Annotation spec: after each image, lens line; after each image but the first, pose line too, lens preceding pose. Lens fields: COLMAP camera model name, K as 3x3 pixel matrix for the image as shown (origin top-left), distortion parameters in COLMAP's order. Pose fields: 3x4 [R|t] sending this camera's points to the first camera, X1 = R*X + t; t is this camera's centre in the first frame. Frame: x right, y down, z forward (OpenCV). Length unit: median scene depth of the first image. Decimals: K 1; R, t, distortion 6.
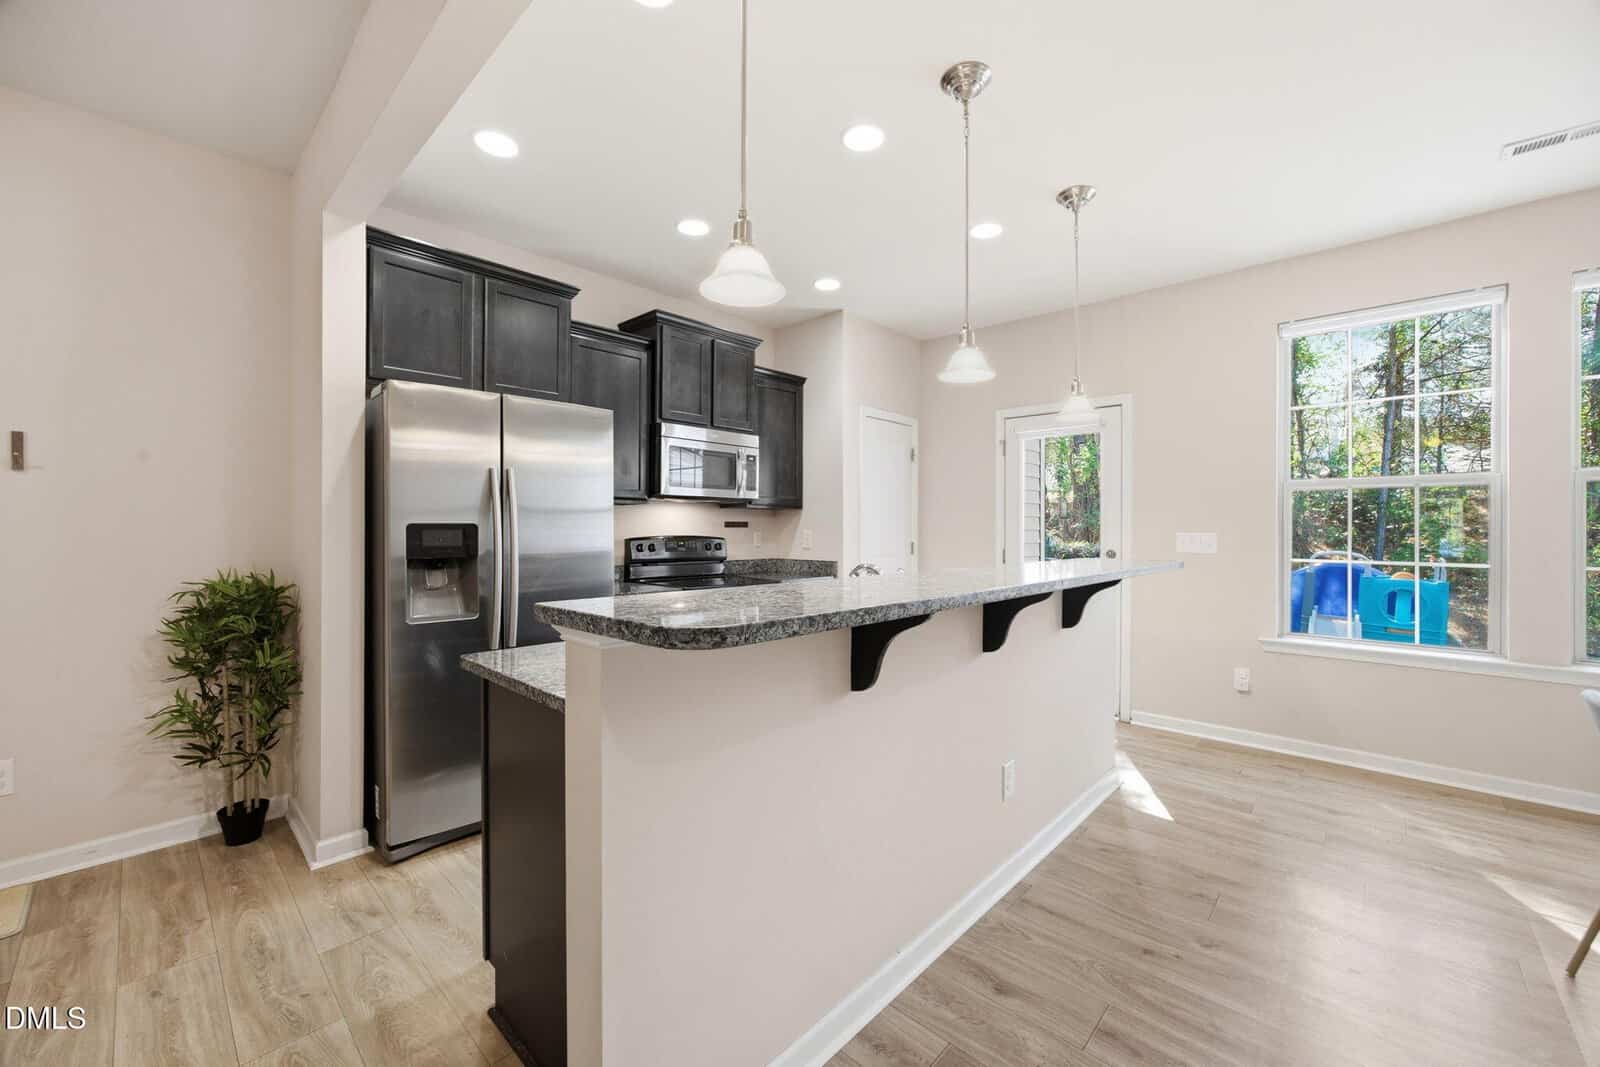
lens RADIAL K [[626.1, 0, 799.4], [0, 626.1, 532.2], [0, 0, 1]] dist [-0.011798, 0.002511]
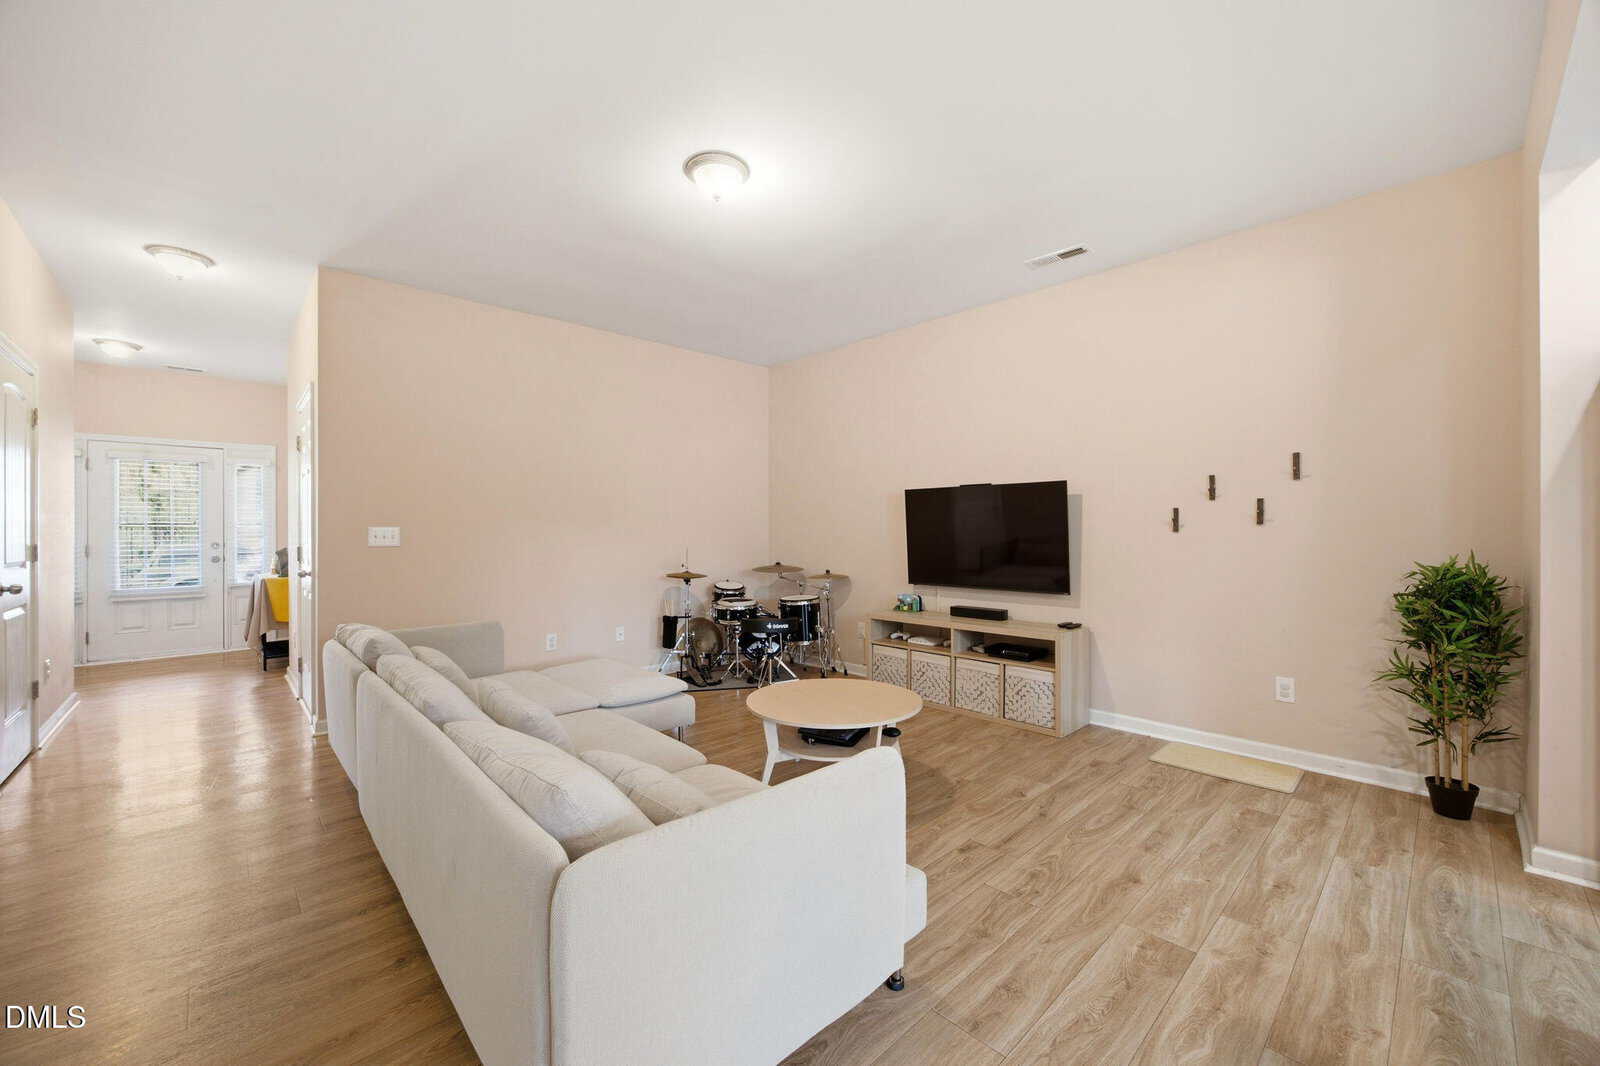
lens RADIAL K [[626.1, 0, 808.3], [0, 626.1, 532.8], [0, 0, 1]] dist [-0.011798, 0.002511]
pose [[-0.053062, 0.000639, -0.998591, 0.224340], [-0.004772, 0.999988, 0.000893, 0.026308], [0.998580, 0.004812, -0.053058, -0.057755]]
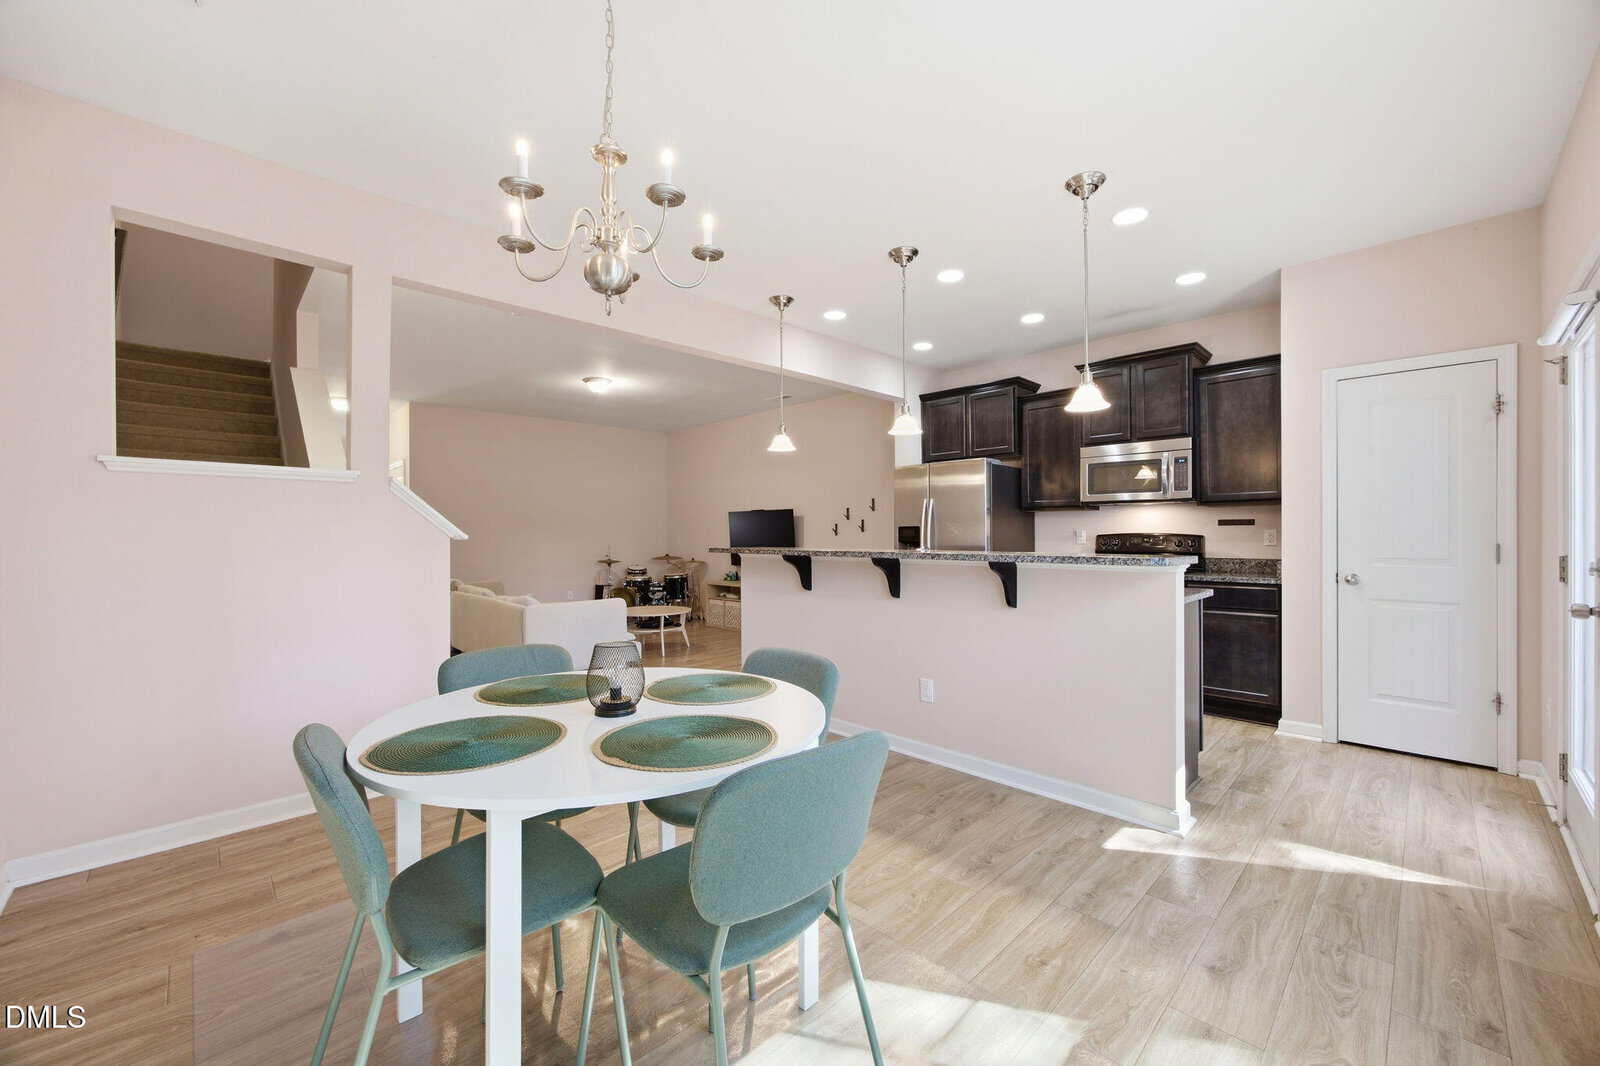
lens RADIAL K [[626.1, 0, 807.0], [0, 626.1, 535.0], [0, 0, 1]] dist [-0.011798, 0.002511]
pose [[-0.032980, -0.001450, -0.999455, 1.832629], [-0.004844, 0.999987, -0.001291, 0.023566], [0.999444, 0.004799, -0.032986, 0.748068]]
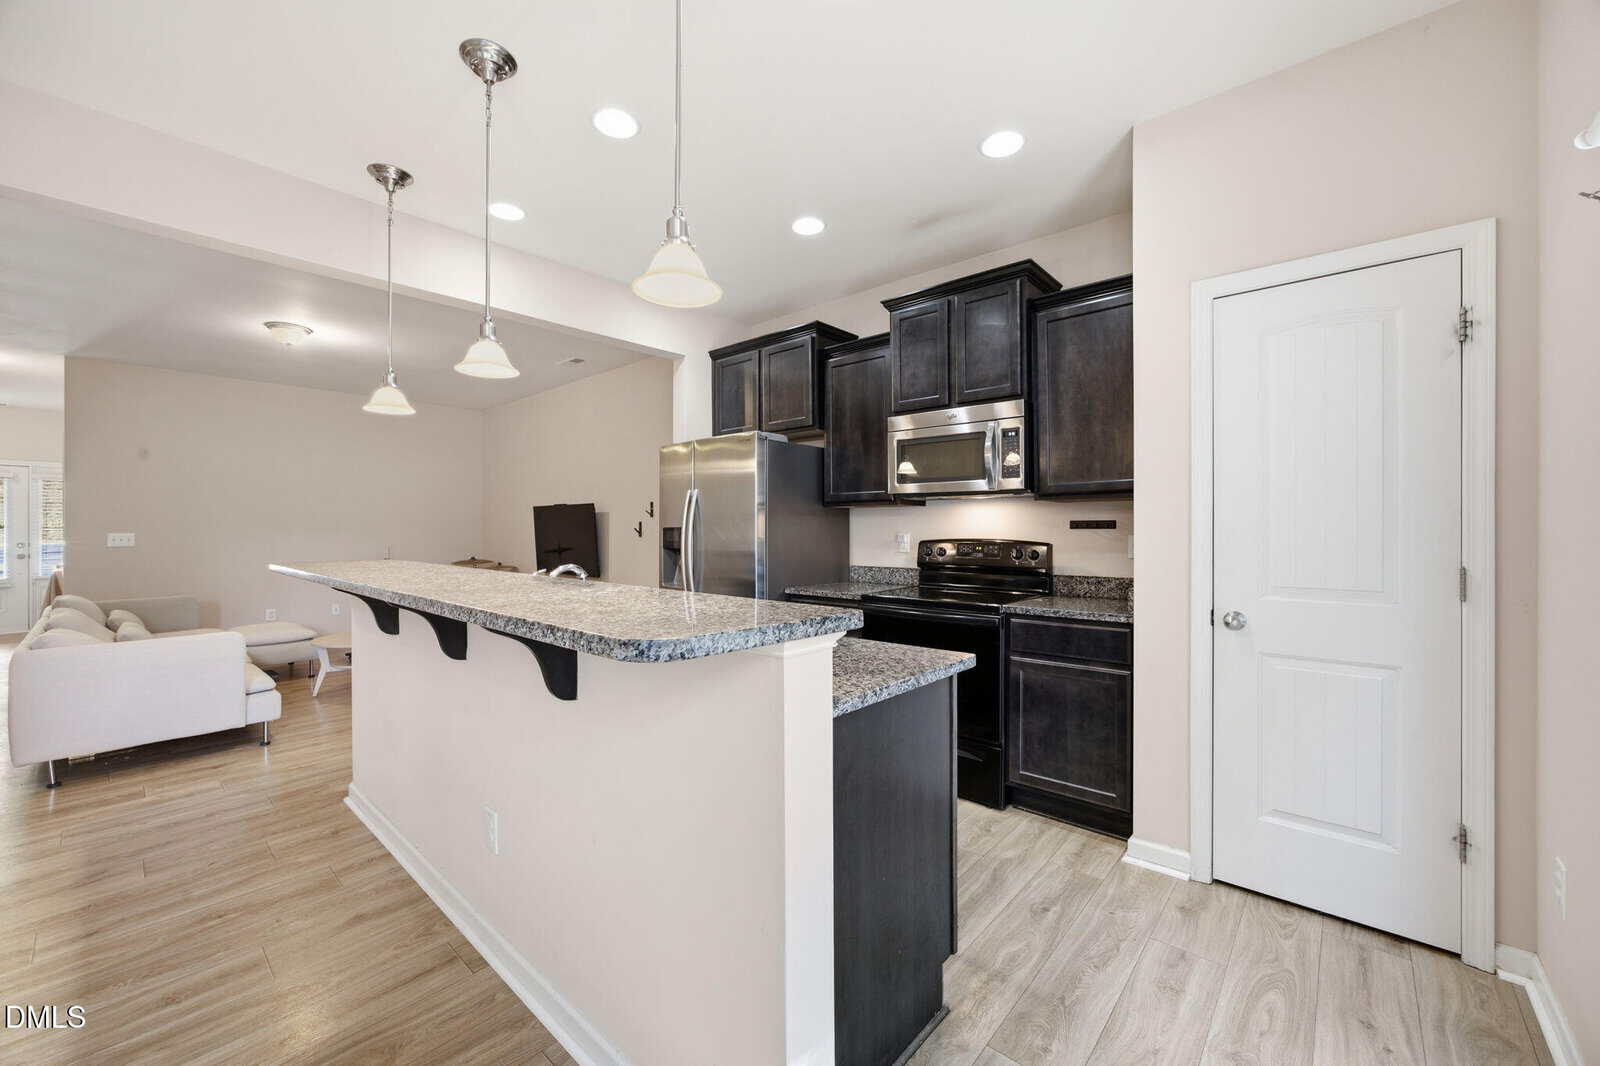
lens RADIAL K [[626.1, 0, 811.1], [0, 626.1, 530.2], [0, 0, 1]] dist [-0.011798, 0.002511]
pose [[0.039427, 0.000554, -0.999222, 1.168248], [-0.005123, 0.999987, 0.000353, -0.009731], [0.999209, 0.005105, 0.039429, 1.369457]]
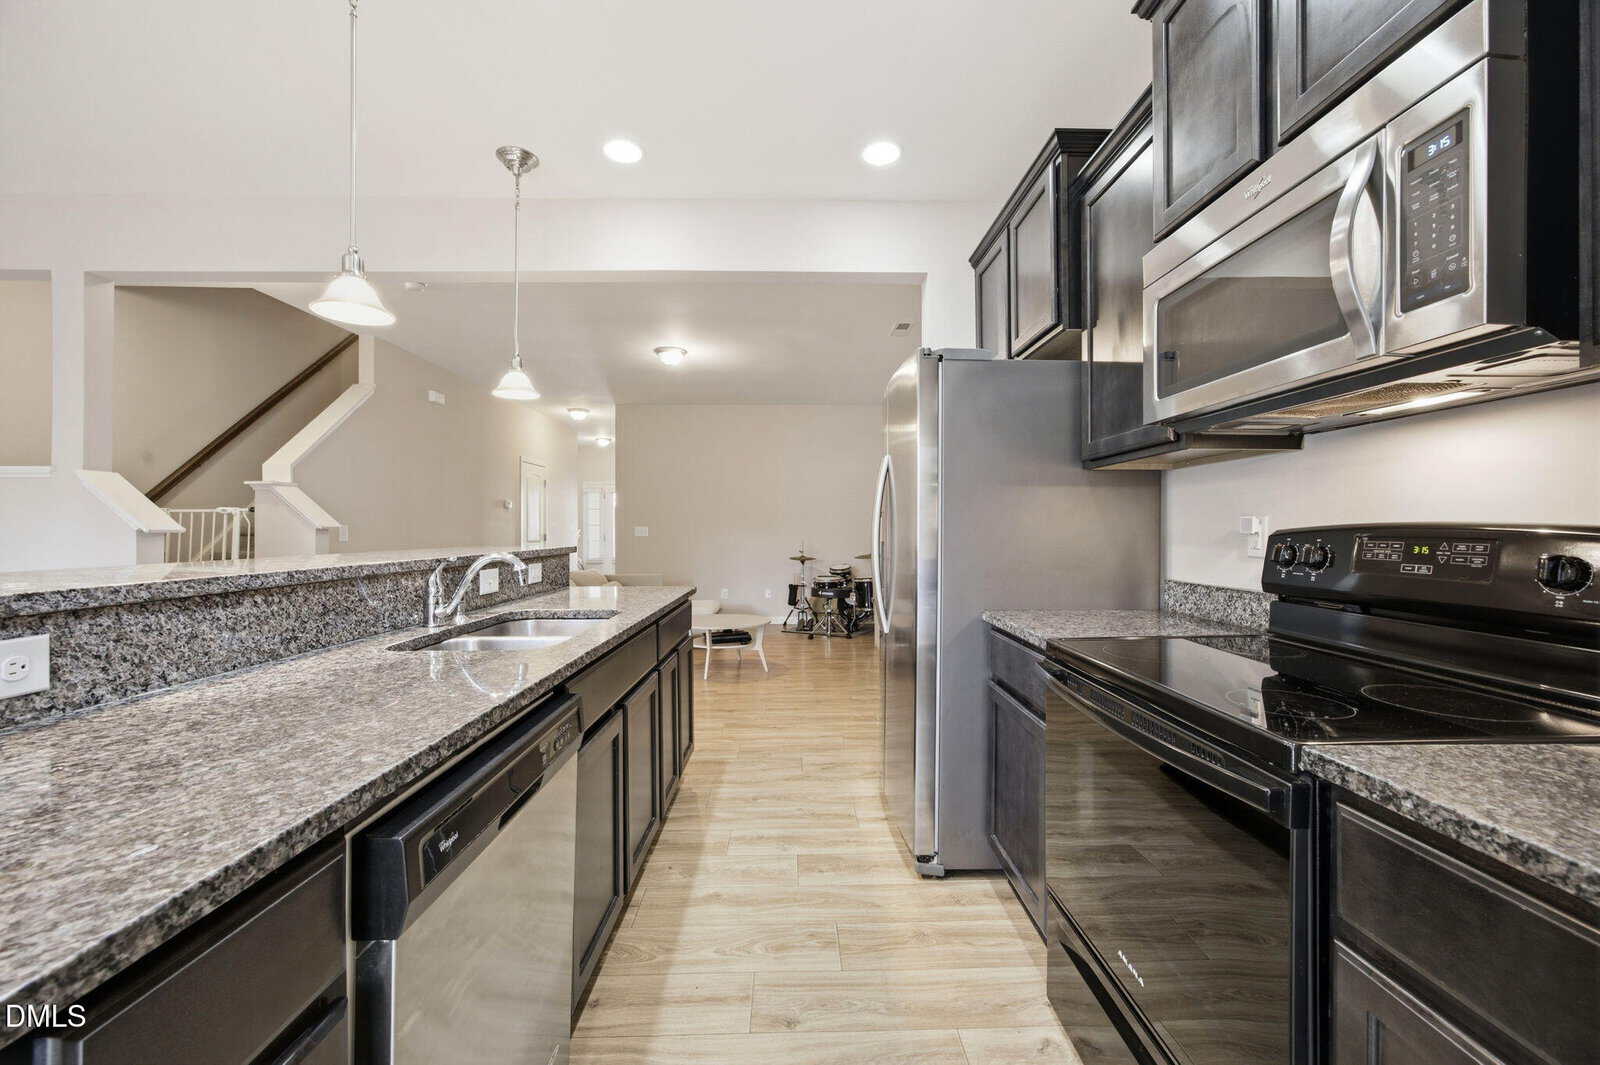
lens RADIAL K [[626.1, 0, 804.1], [0, 626.1, 534.0], [0, 0, 1]] dist [-0.011798, 0.002511]
pose [[-0.705605, 0.006309, -0.708577, 0.394827], [-0.002398, 0.999933, 0.011291, 0.014846], [0.708601, 0.009666, -0.705543, 1.840838]]
